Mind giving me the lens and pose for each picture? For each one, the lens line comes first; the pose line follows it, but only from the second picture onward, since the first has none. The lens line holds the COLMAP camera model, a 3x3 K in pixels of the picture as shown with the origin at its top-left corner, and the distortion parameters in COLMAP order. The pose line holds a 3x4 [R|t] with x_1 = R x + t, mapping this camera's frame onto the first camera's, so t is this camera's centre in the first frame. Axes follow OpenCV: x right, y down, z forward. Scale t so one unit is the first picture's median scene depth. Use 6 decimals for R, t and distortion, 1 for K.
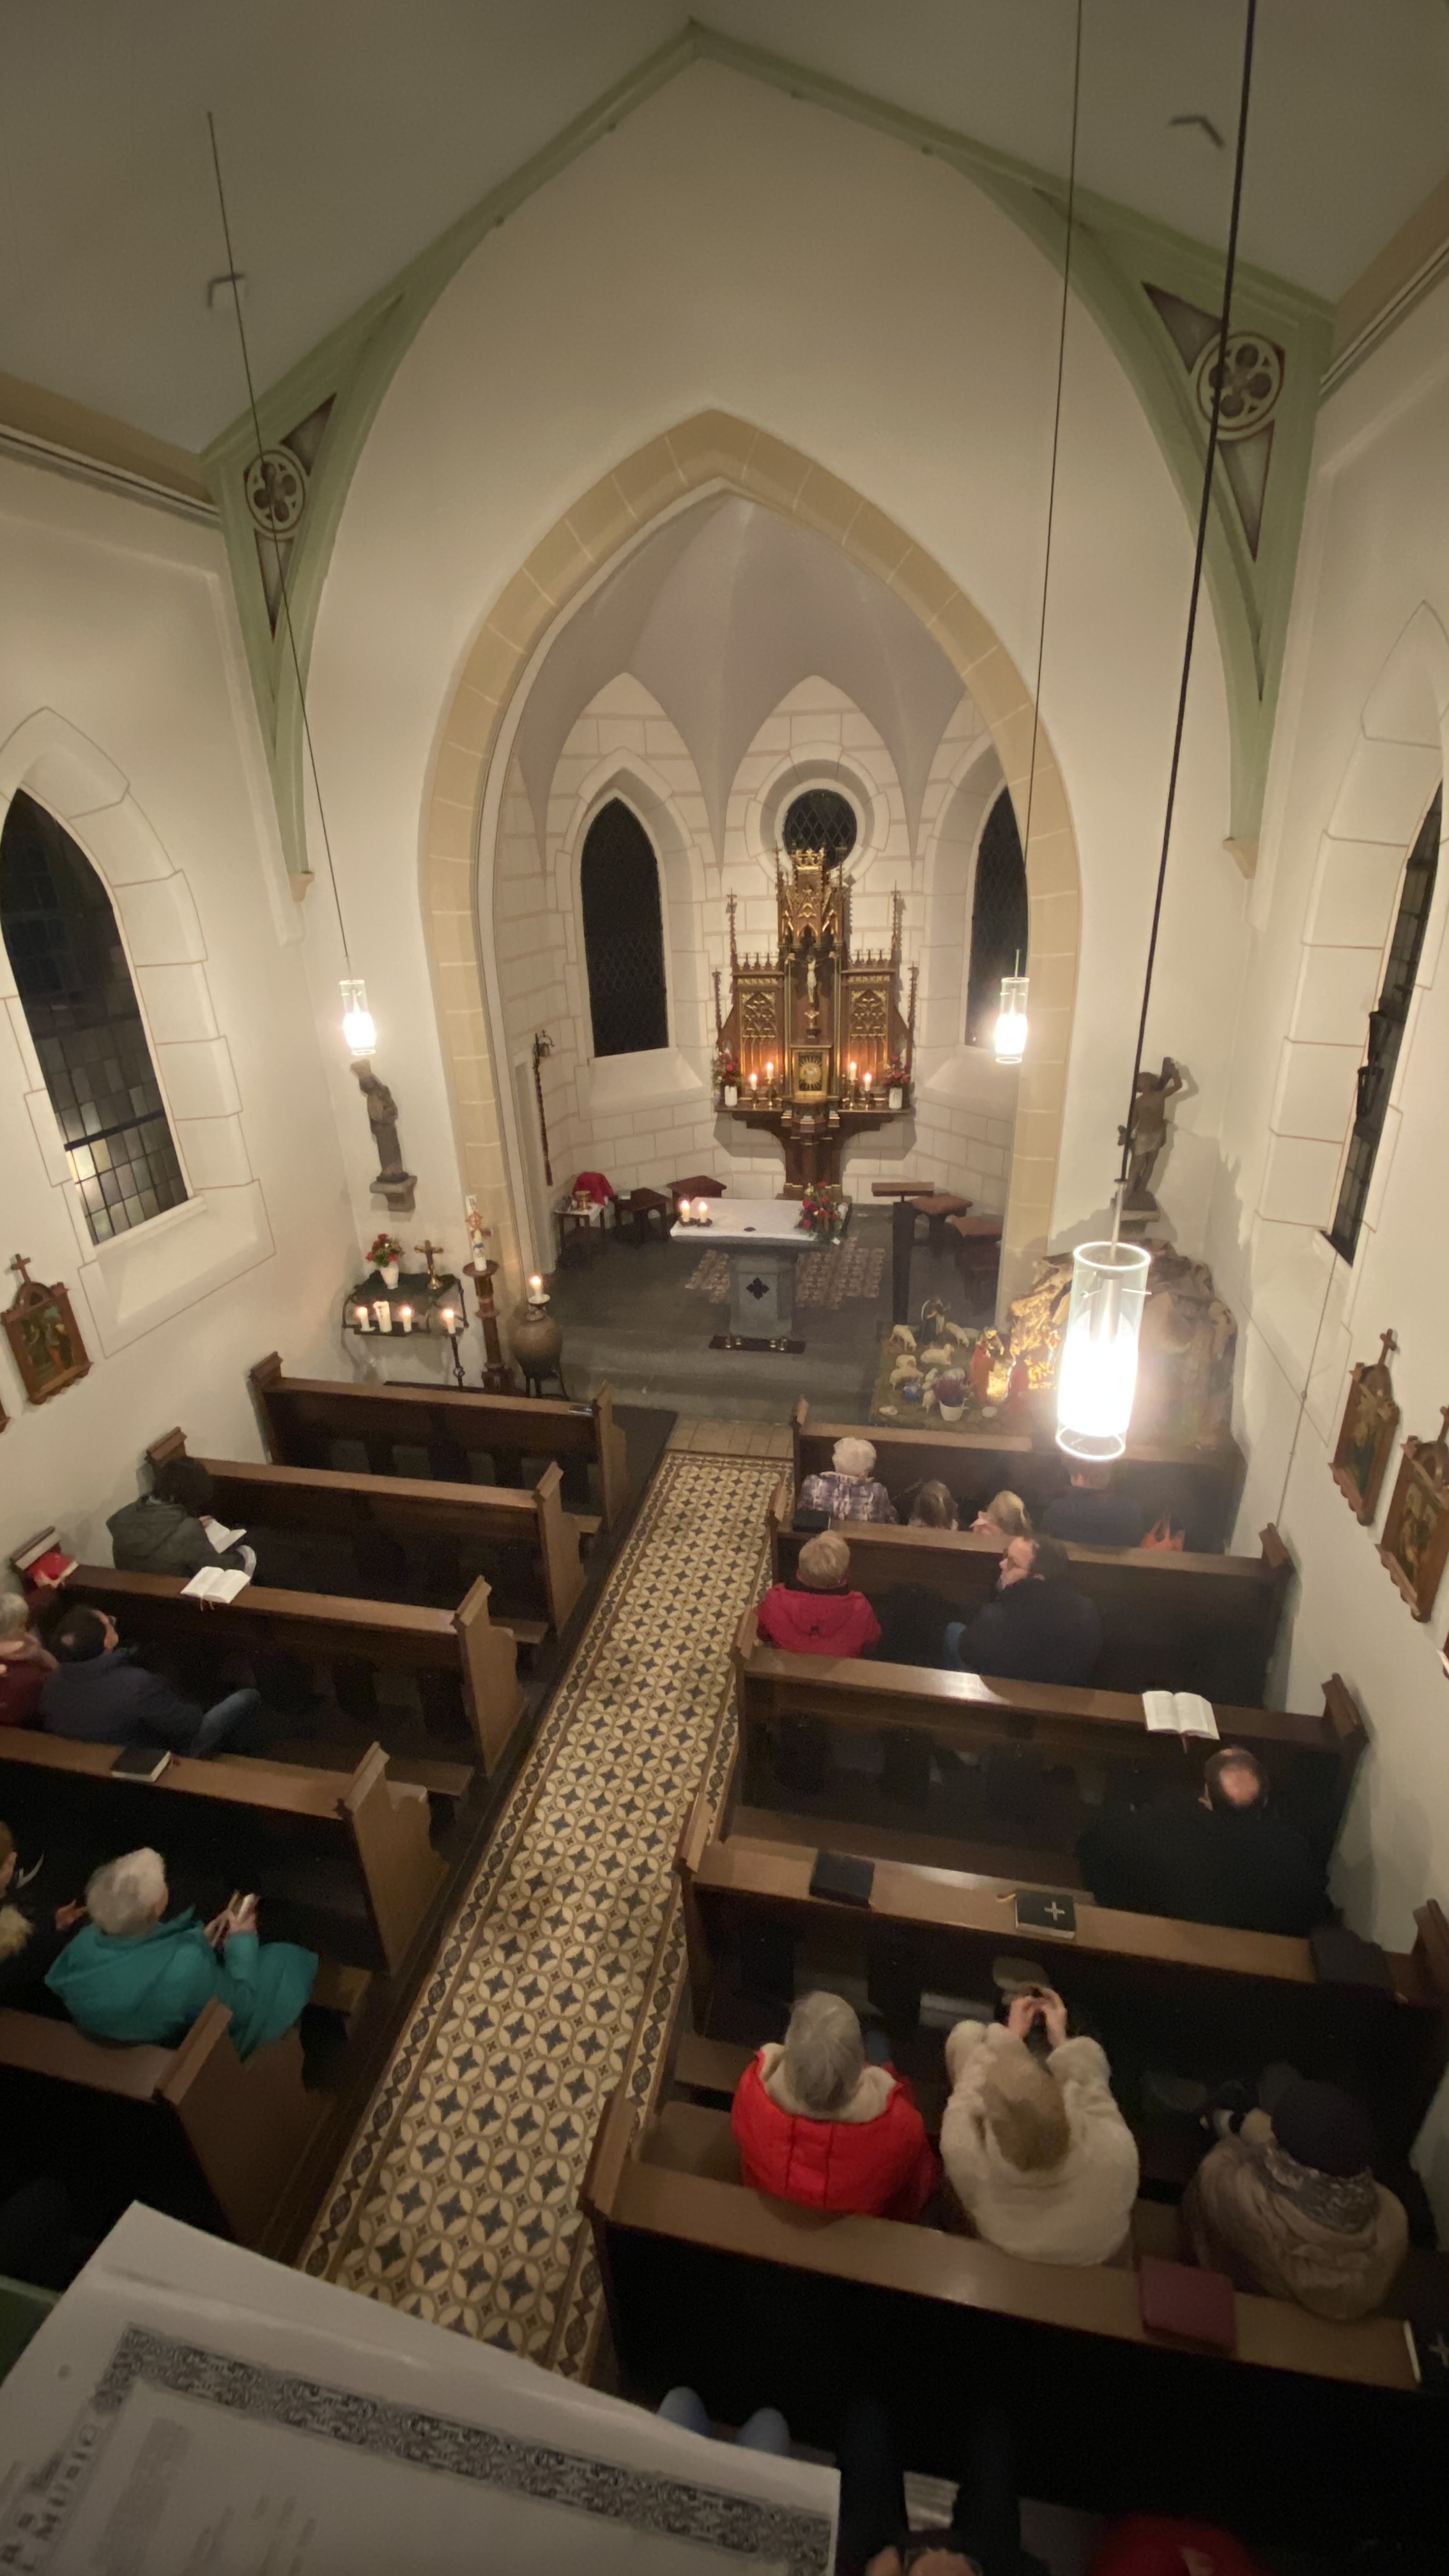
lens RADIAL K [[1030.5, 0, 718.8], [0, 1030.5, 1311.3], [0, 0, 1]] dist [-0.001112, -0.010000]
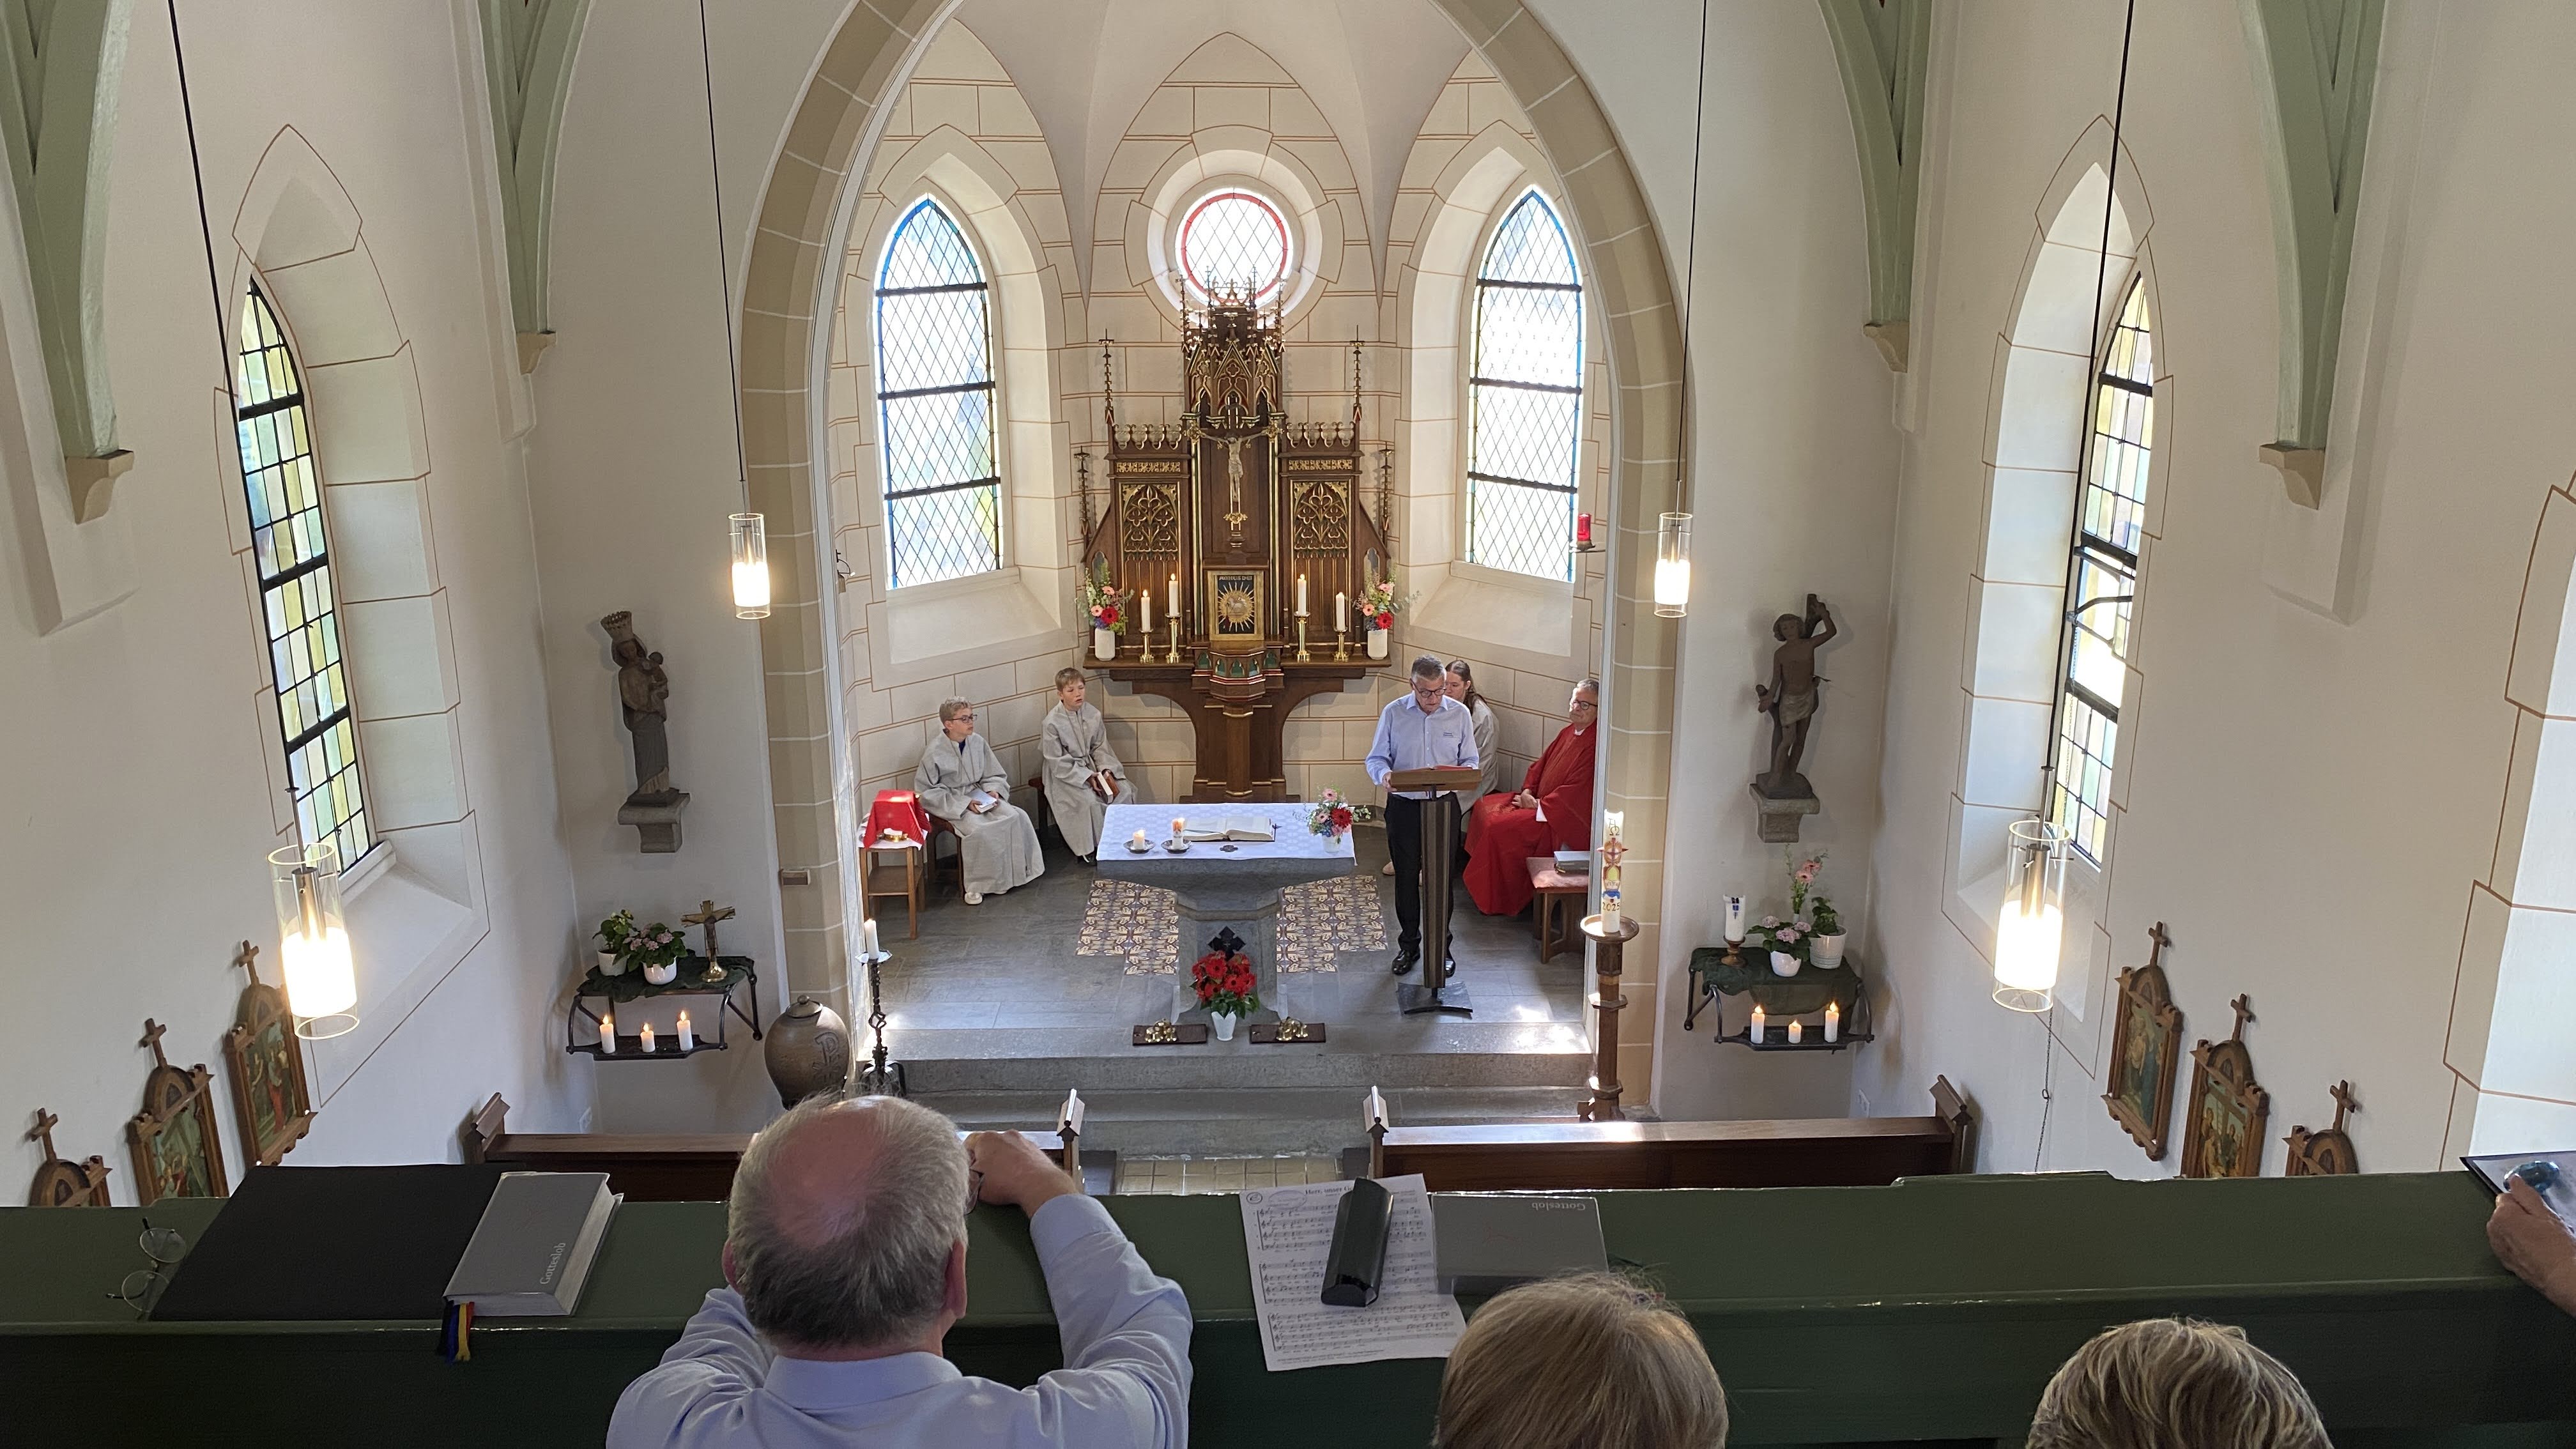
lens RADIAL K [[1969.8, 0, 1295.1], [0, 1969.8, 738.5], [0, 0, 1]] dist [0.071905, -0.082082]
pose [[0.971518, -0.035615, 0.234274, -0.274680], [0.067765, 0.989110, -0.130648, 0.021054], [-0.227070, 0.142802, 0.963352, -0.295131]]
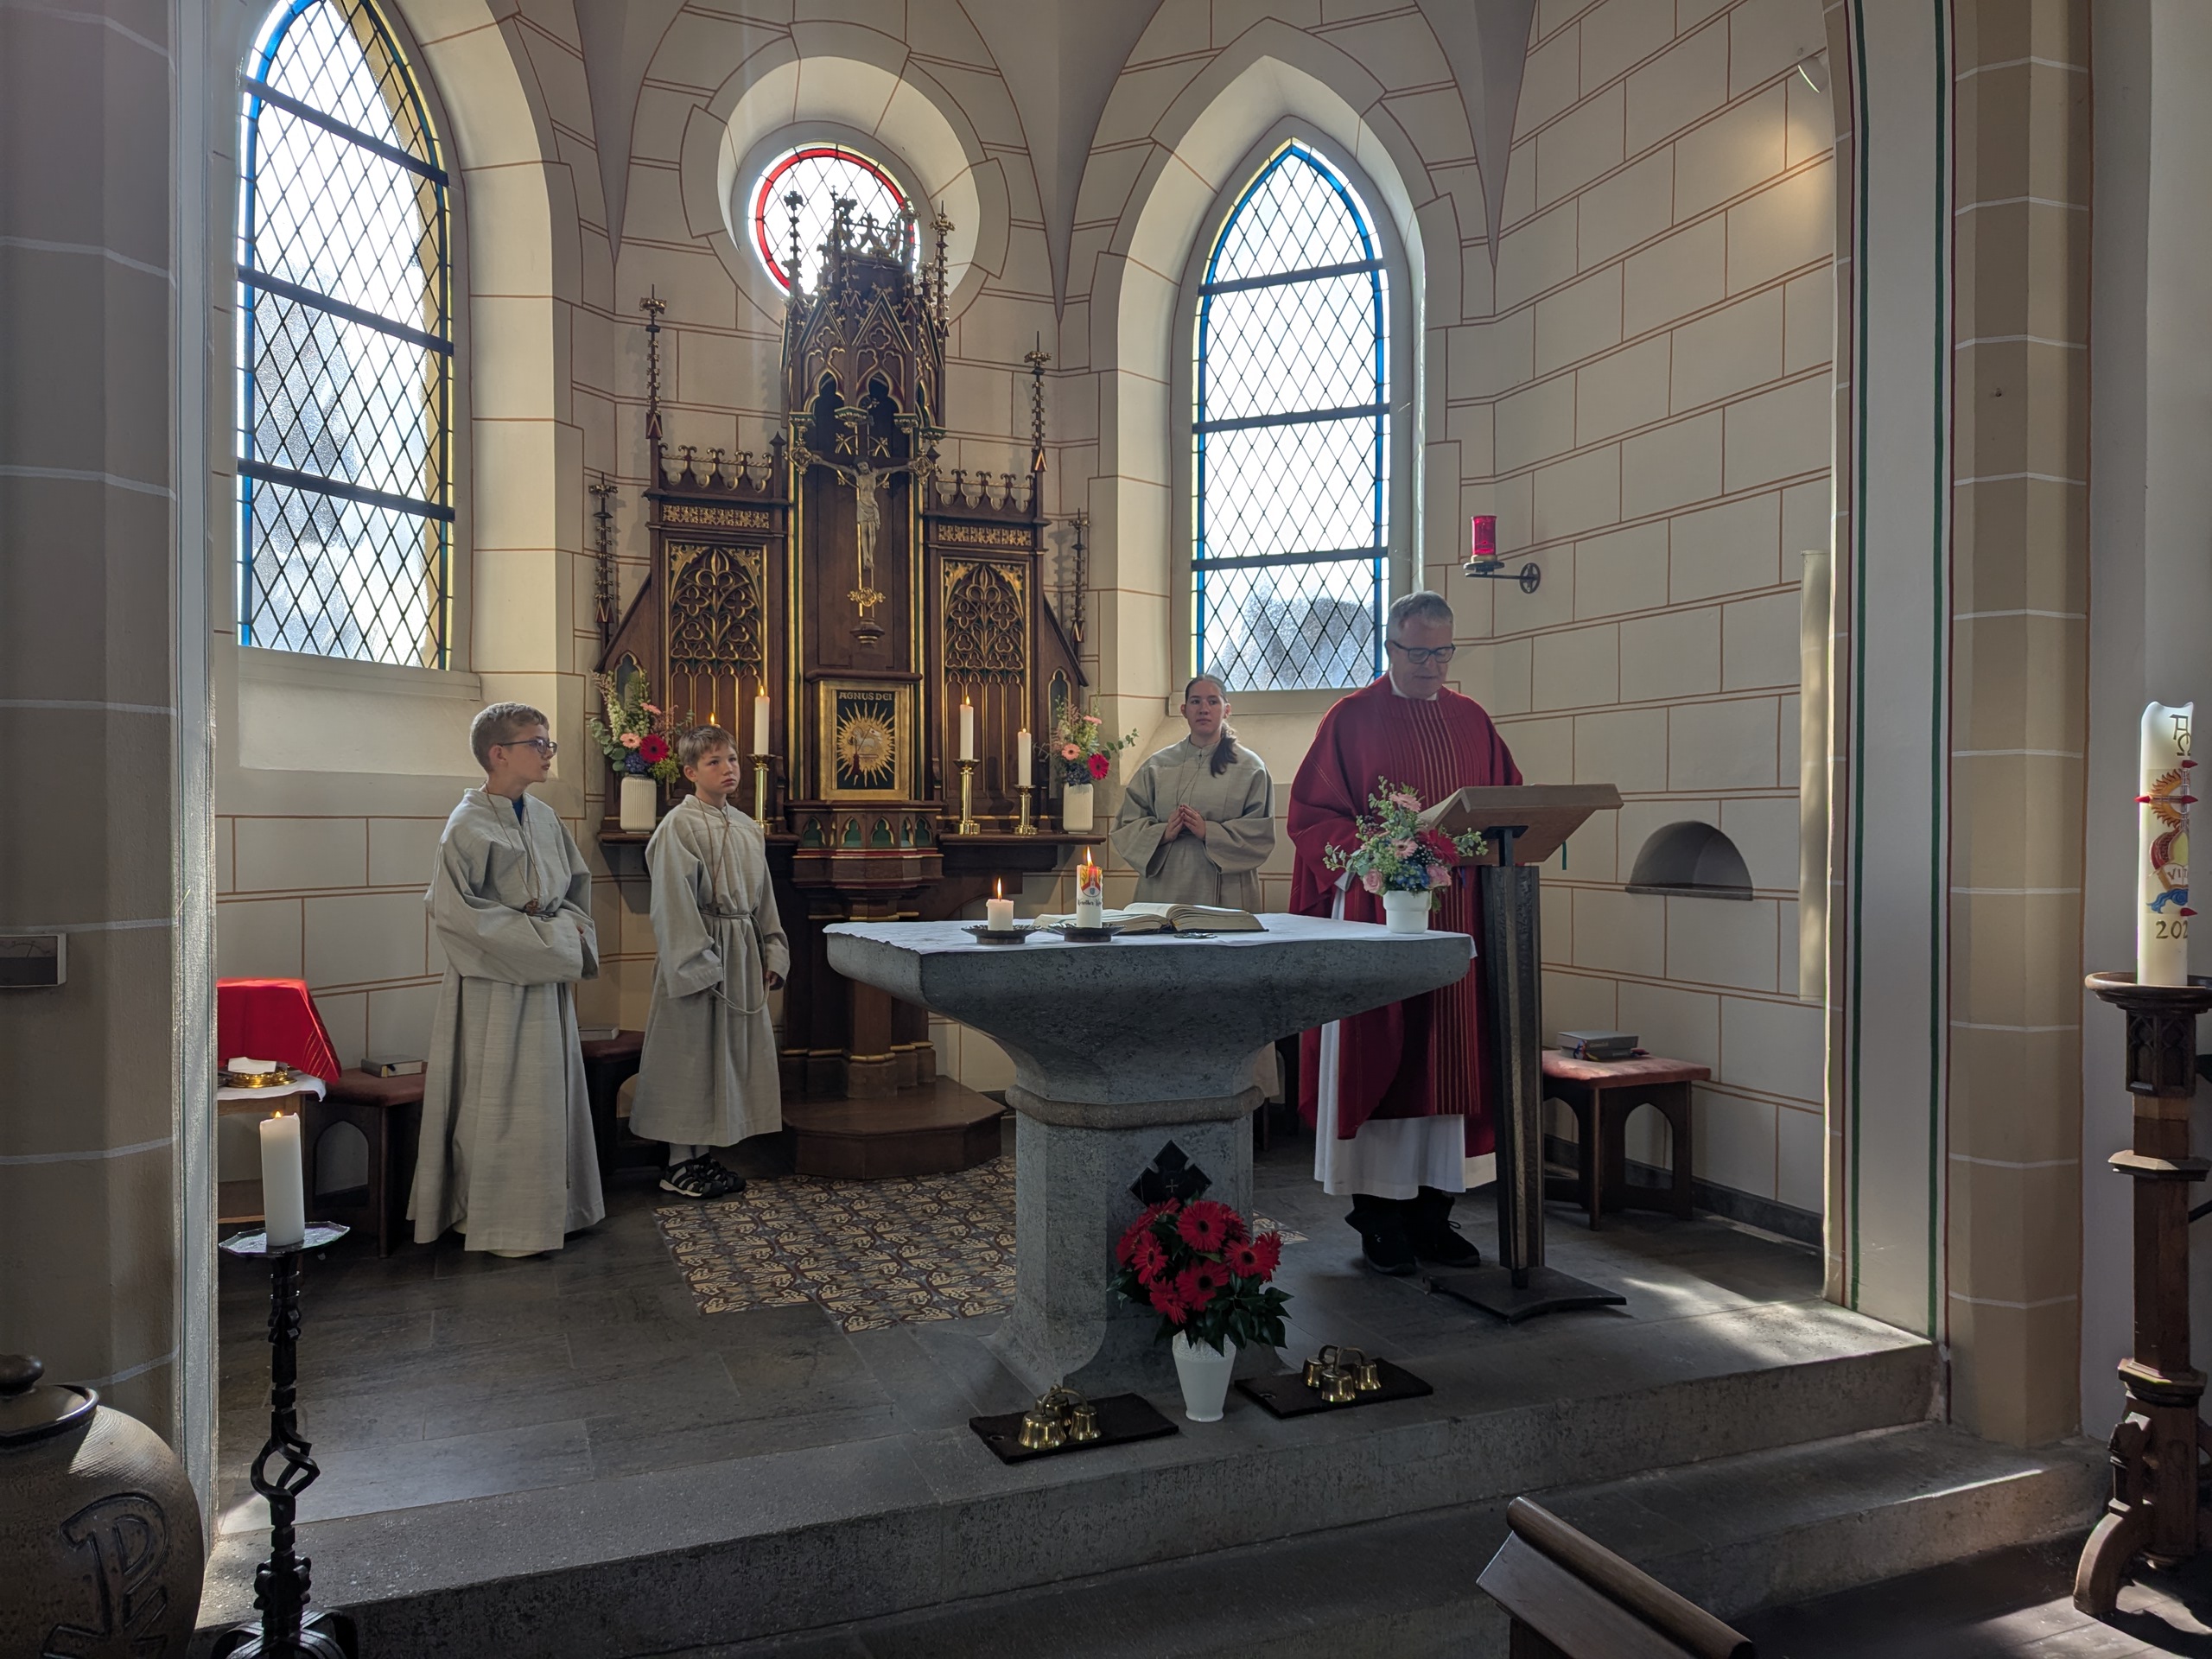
lens RADIAL K [[1564.2, 0, 1079.6], [0, 1564.2, 827.1], [0, 0, 1]] dist [0.064181, -0.058899]
pose [[0.822387, 0.040221, 0.567506, -0.301601], [0.207076, 0.907917, -0.364427, 0.054058], [-0.529906, 0.417216, 0.738330, 0.876802]]
